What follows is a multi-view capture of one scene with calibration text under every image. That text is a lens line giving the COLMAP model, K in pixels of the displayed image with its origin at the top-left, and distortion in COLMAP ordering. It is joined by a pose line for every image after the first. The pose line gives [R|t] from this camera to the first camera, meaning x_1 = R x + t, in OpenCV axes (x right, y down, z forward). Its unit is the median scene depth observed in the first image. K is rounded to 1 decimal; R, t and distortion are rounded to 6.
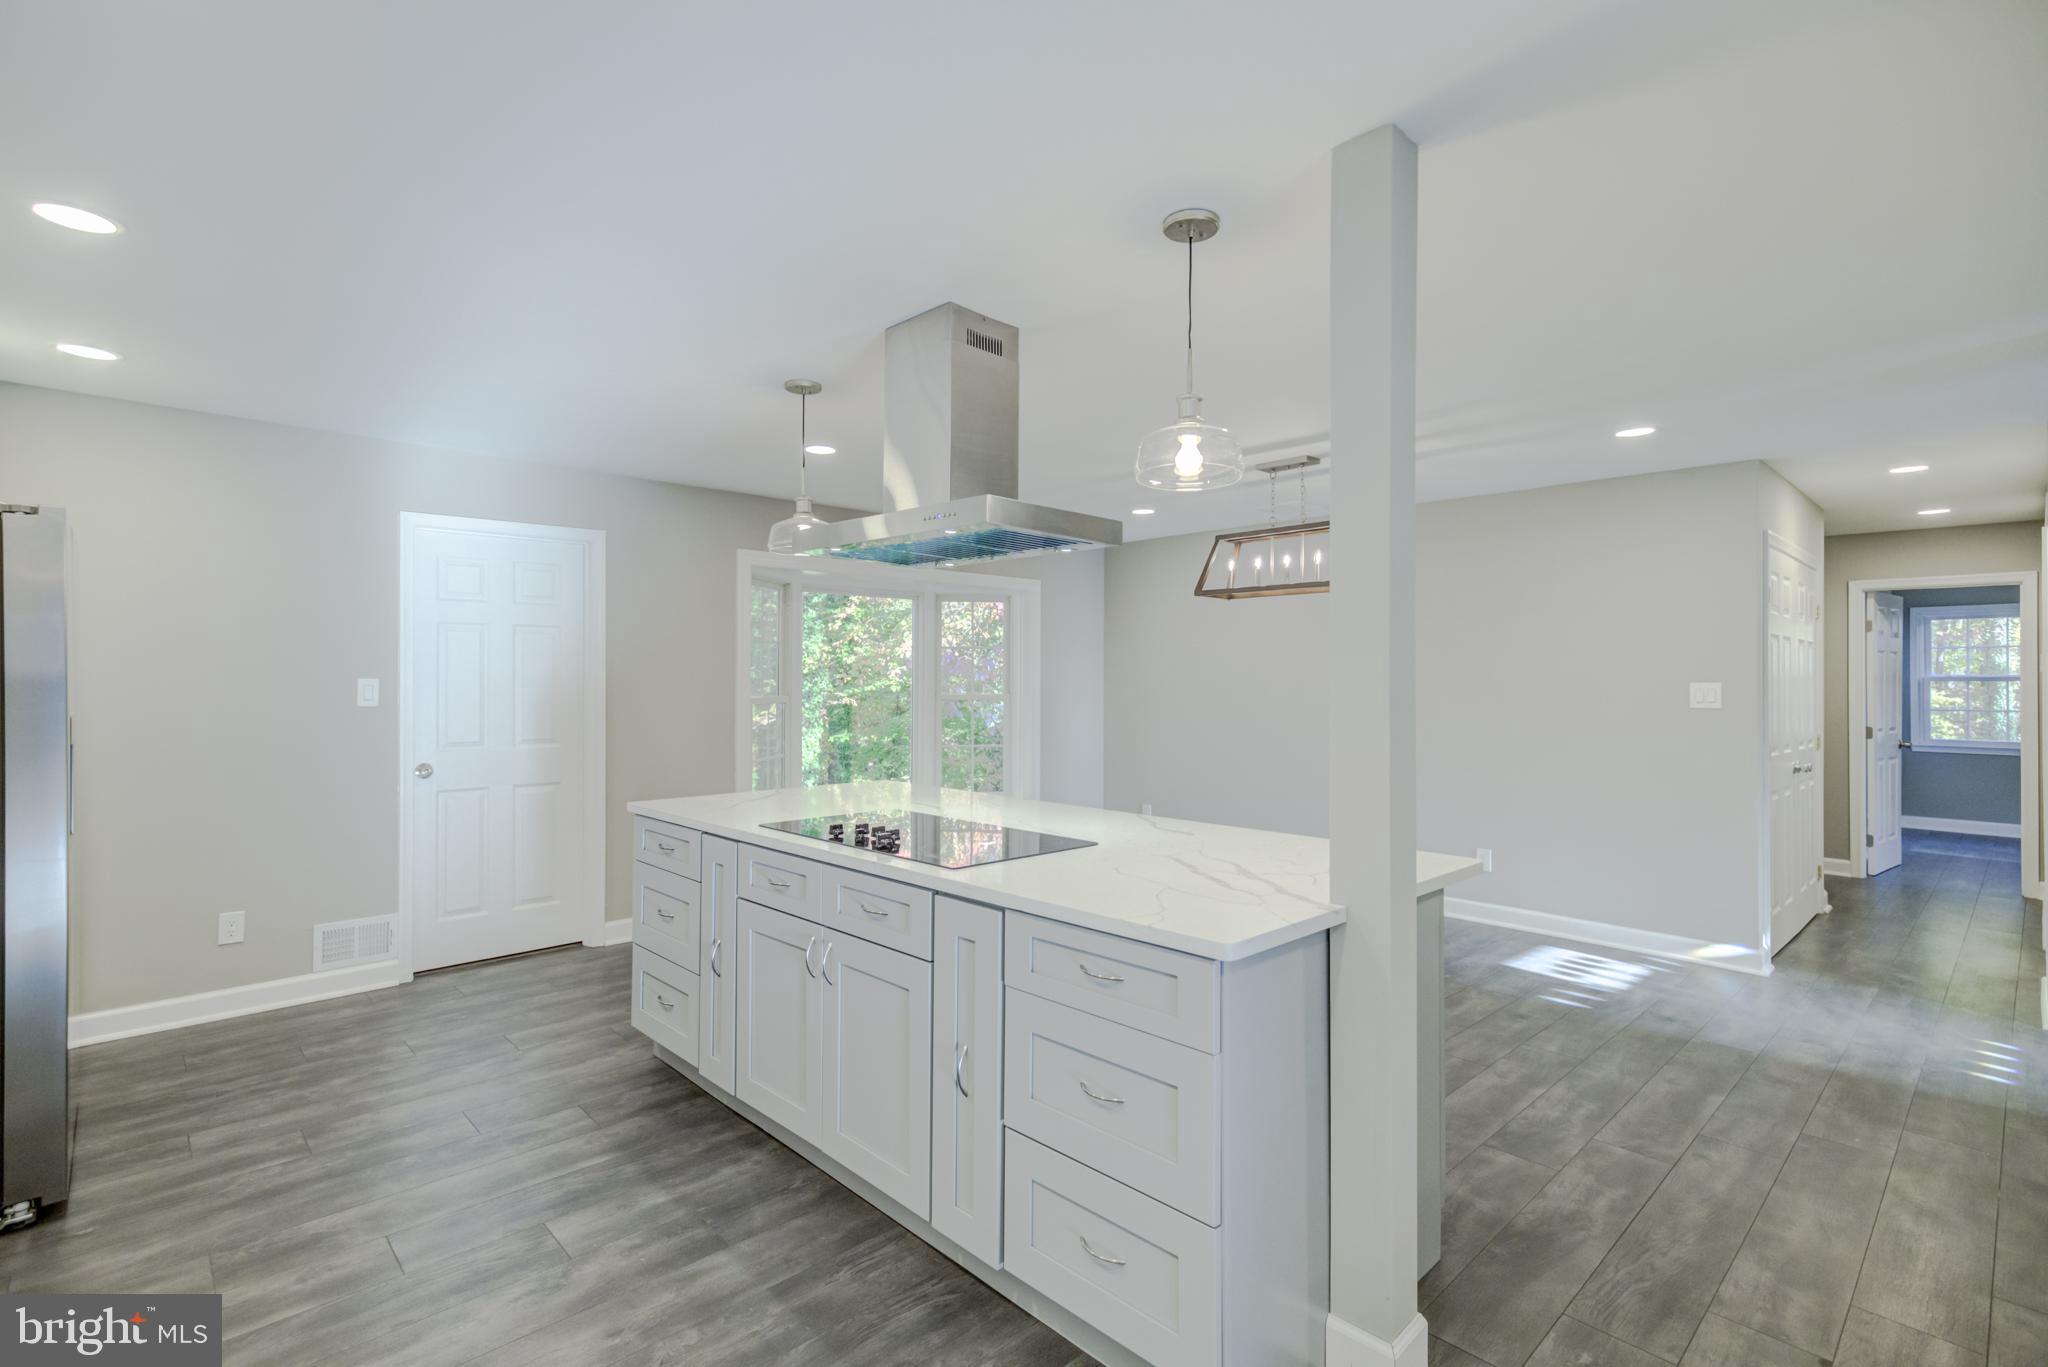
lens RADIAL K [[956.3, 0, 1018.0], [0, 956.3, 674.0], [0, 0, 1]] dist [0.023378, 0.000324]
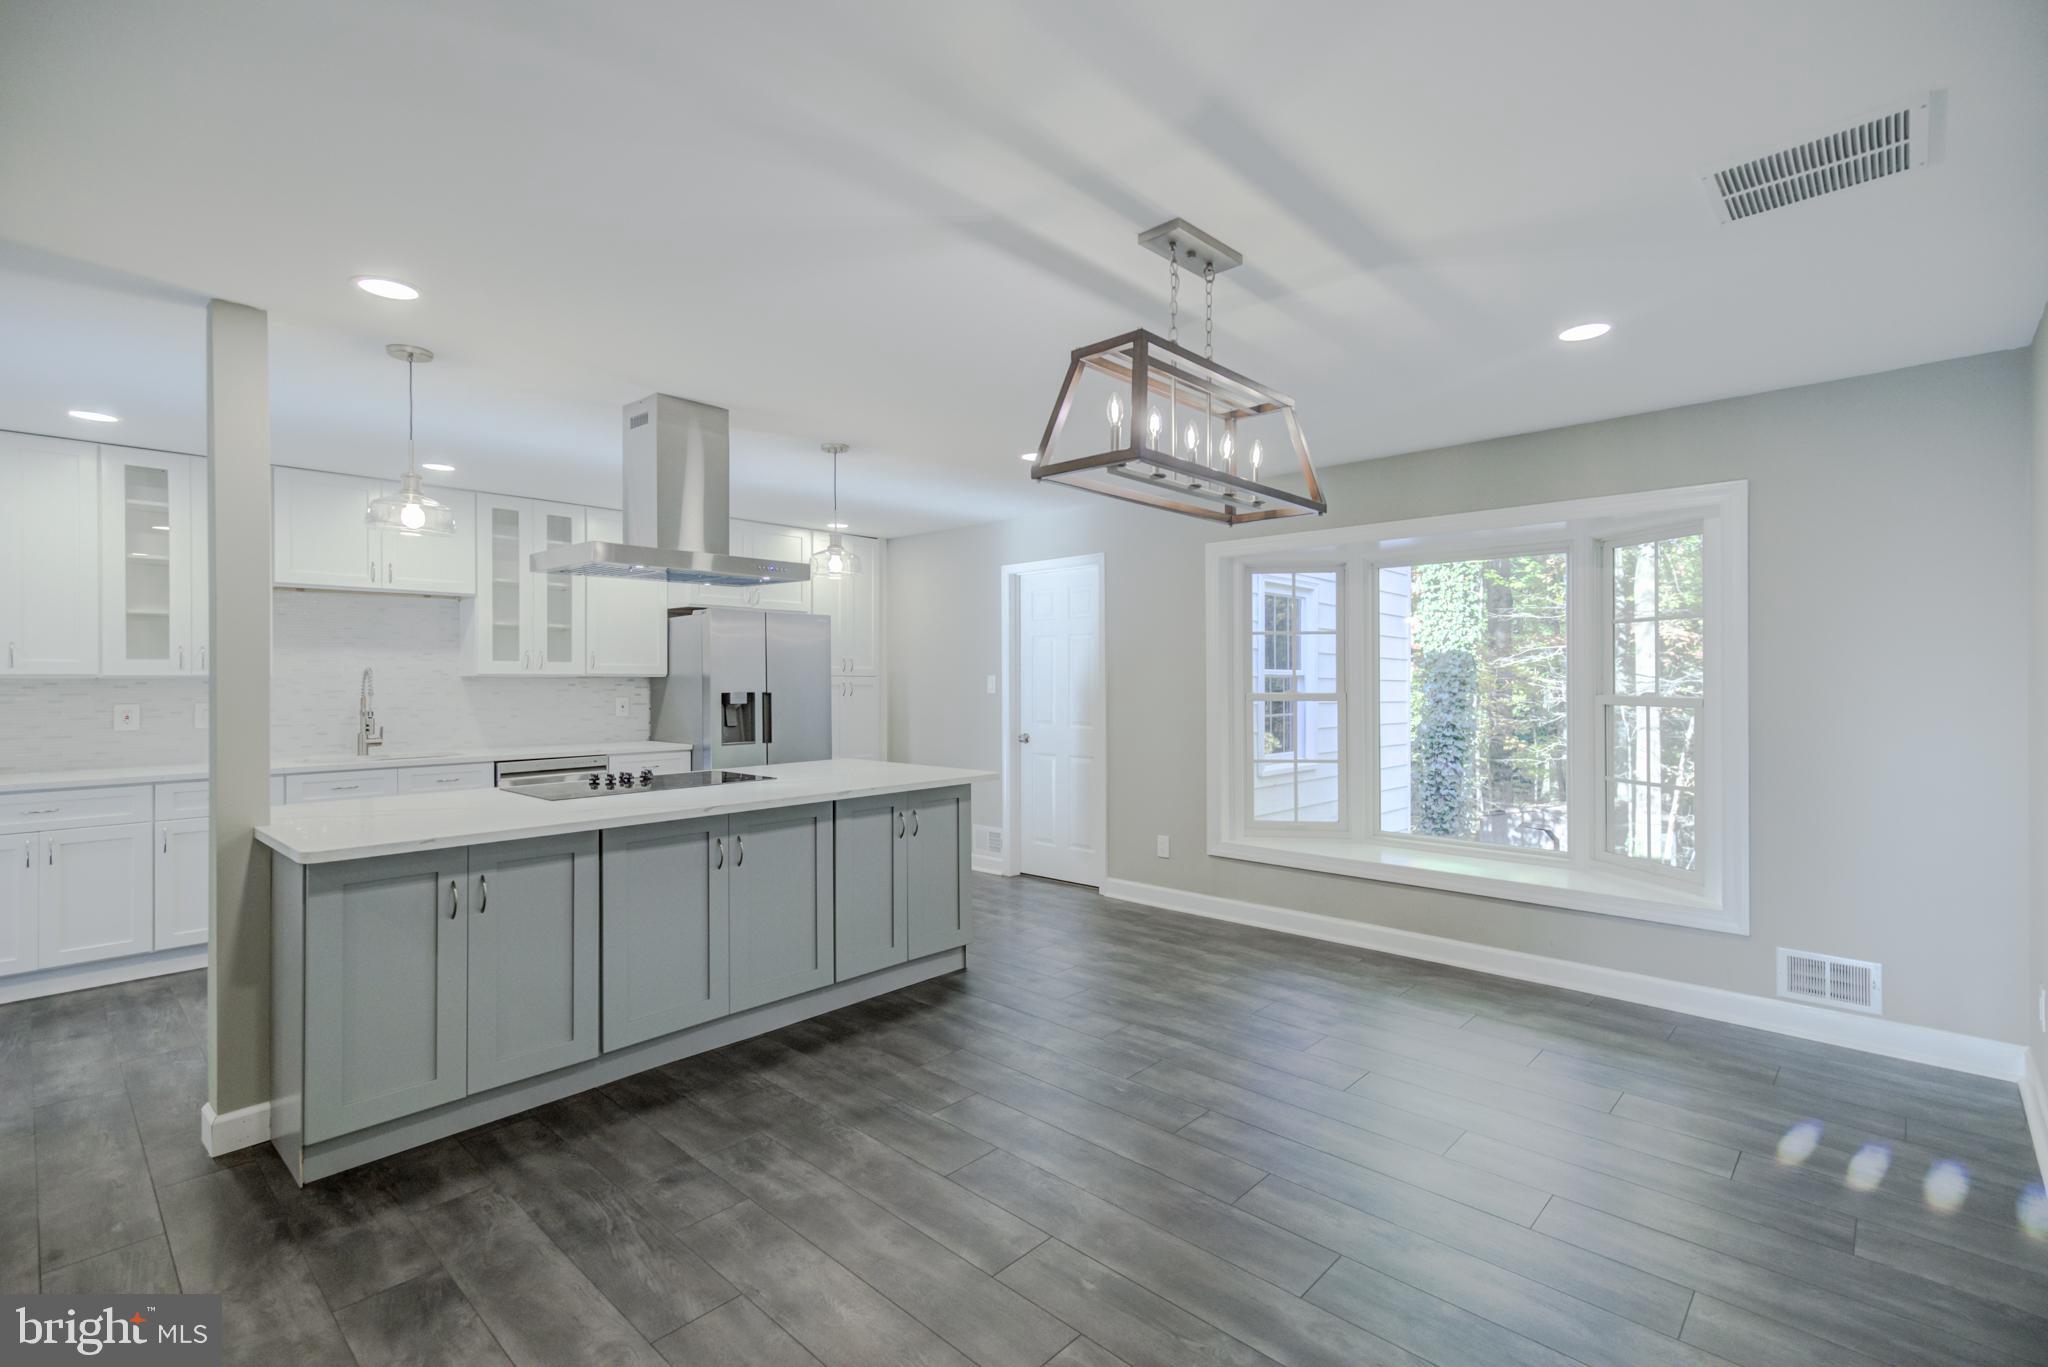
lens RADIAL K [[934.2, 0, 1024.0], [0, 934.2, 683.5], [0, 0, 1]] dist [0.016368, 0.000053]
pose [[0.057601, 0.003054, -0.998335, 0.966960], [0.005171, 0.999981, 0.003357, 0.014165], [0.998326, -0.005356, 0.057584, 1.090062]]
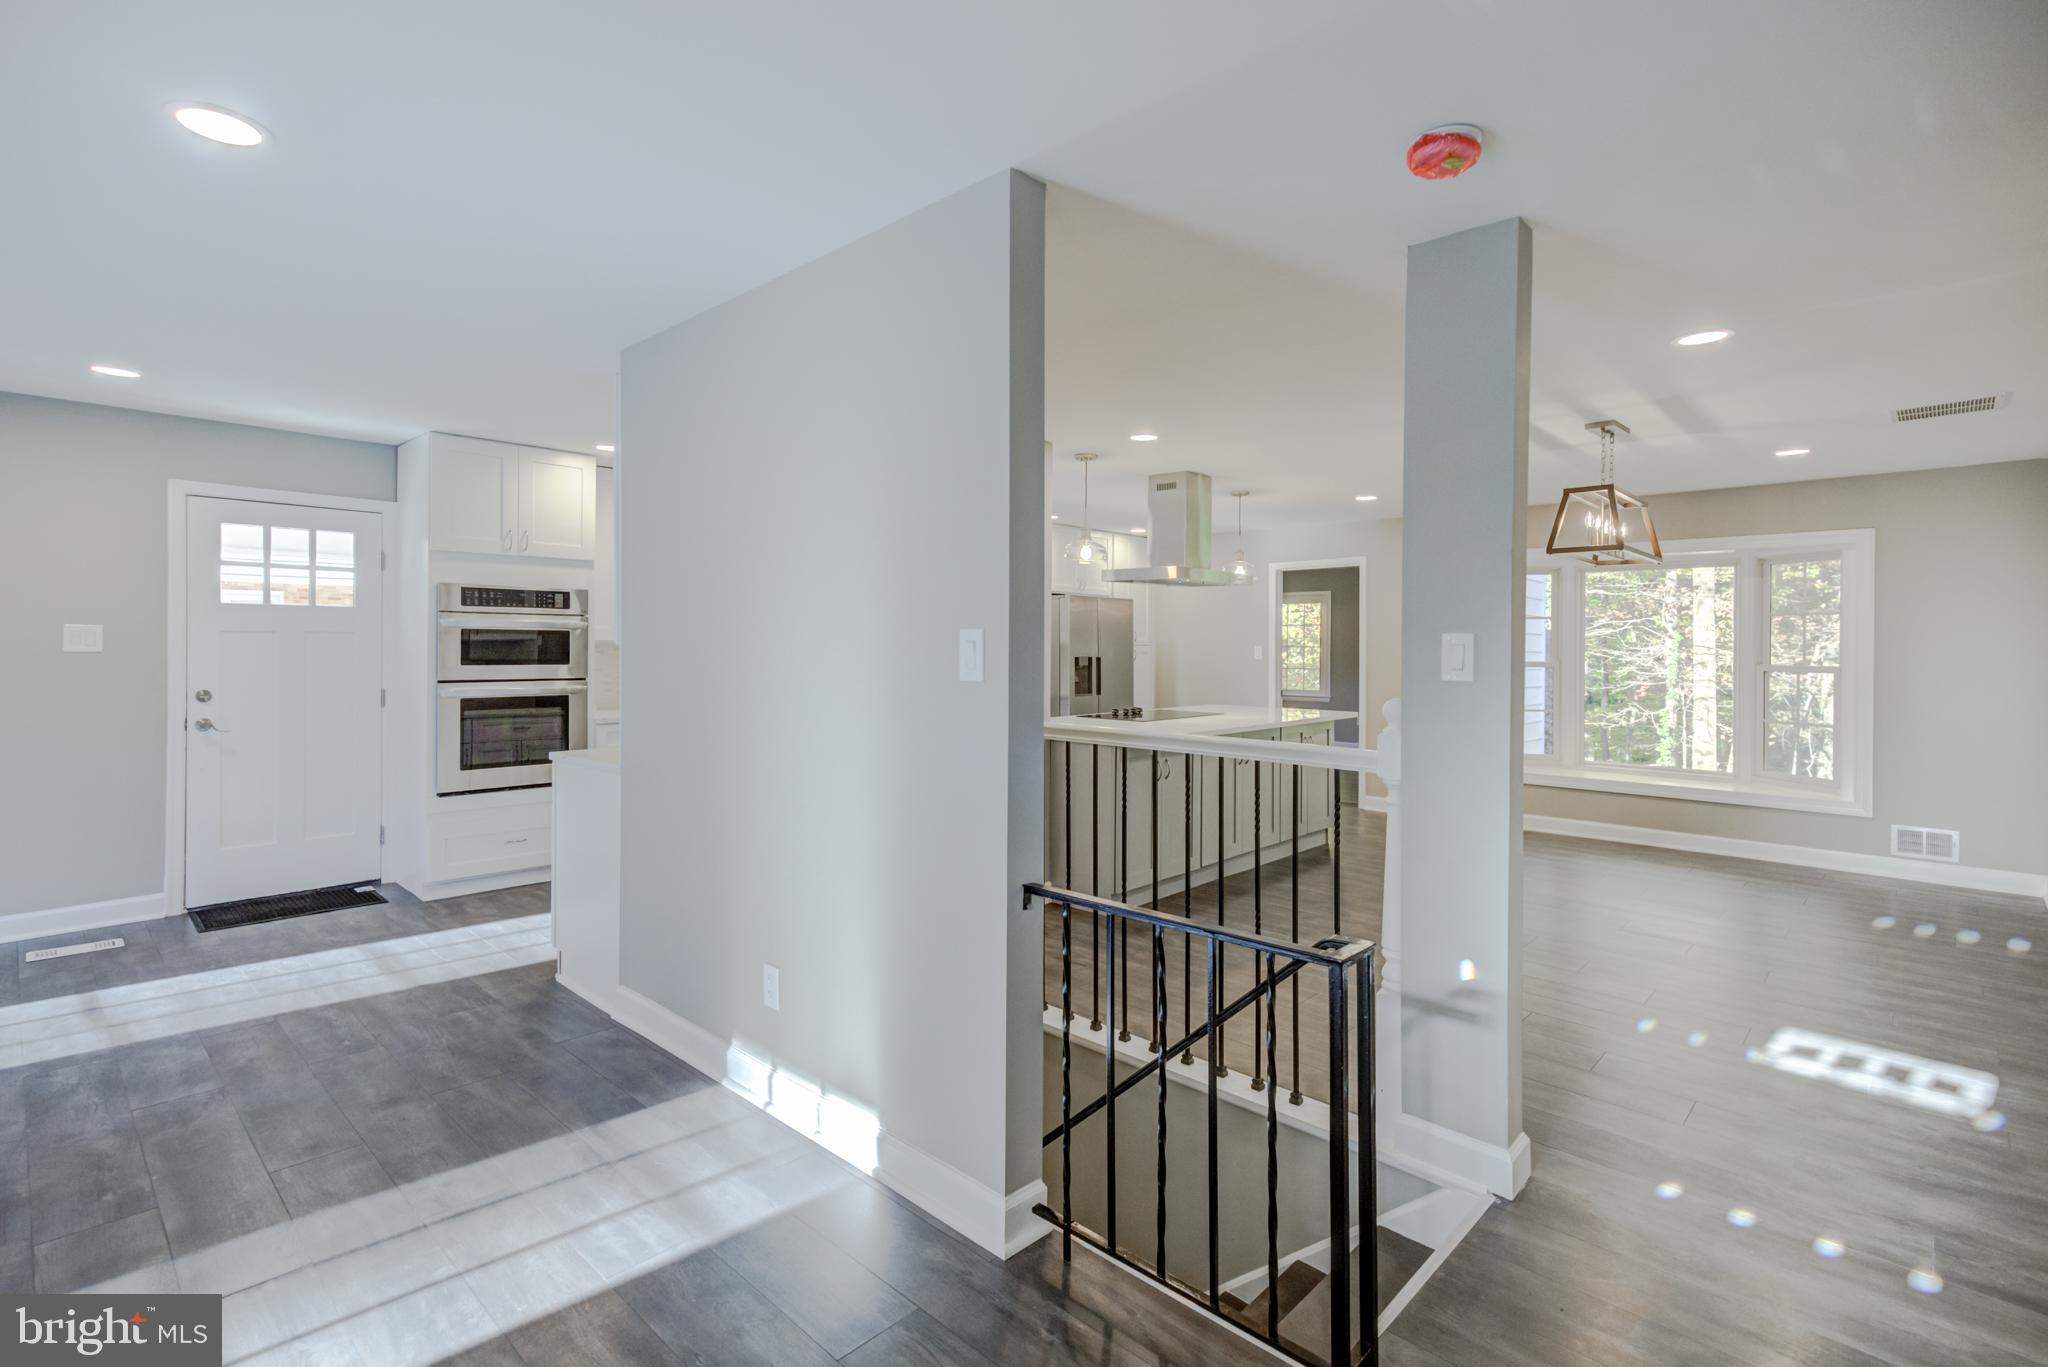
lens RADIAL K [[965.6, 0, 1018.7], [0, 965.6, 650.3], [0, 0, 1]] dist [0.028488, -0.000060]
pose [[0.060130, 0.003212, -0.998185, 1.558180], [-0.005083, 0.999983, 0.002912, 0.011257], [0.998178, 0.004899, 0.060145, 0.406622]]
